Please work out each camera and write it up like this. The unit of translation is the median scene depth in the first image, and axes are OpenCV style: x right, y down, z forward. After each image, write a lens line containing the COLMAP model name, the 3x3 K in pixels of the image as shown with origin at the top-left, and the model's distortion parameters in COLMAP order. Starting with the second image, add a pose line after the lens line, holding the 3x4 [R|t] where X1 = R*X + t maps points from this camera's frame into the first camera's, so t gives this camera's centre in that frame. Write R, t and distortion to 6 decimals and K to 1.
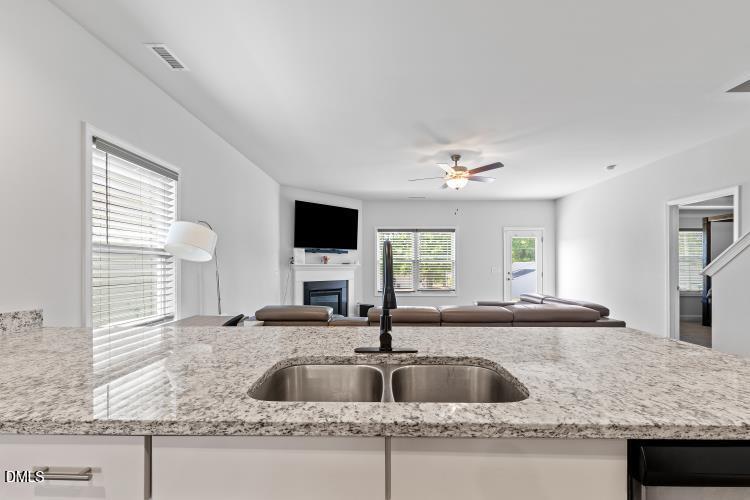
lens RADIAL K [[325.3, 0, 376.5], [0, 325.3, 261.6], [0, 0, 1]] dist [0.000102, -0.000013]
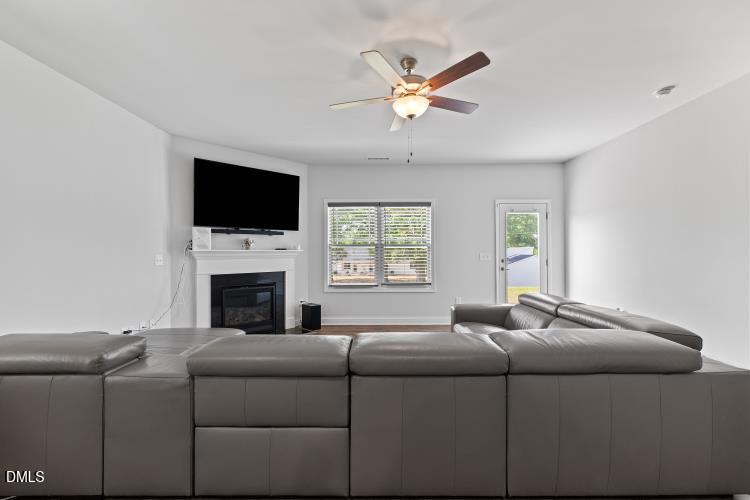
lens RADIAL K [[328.0, 0, 375.0], [0, 328.0, 250.0], [0, 0, 1]] dist [-0.000186, 0.000016]
pose [[0.999932, -0.004637, 0.010673, 0.114048], [0.004561, 0.999964, 0.007165, 0.004084], [-0.010706, -0.007115, 0.999917, 0.269644]]
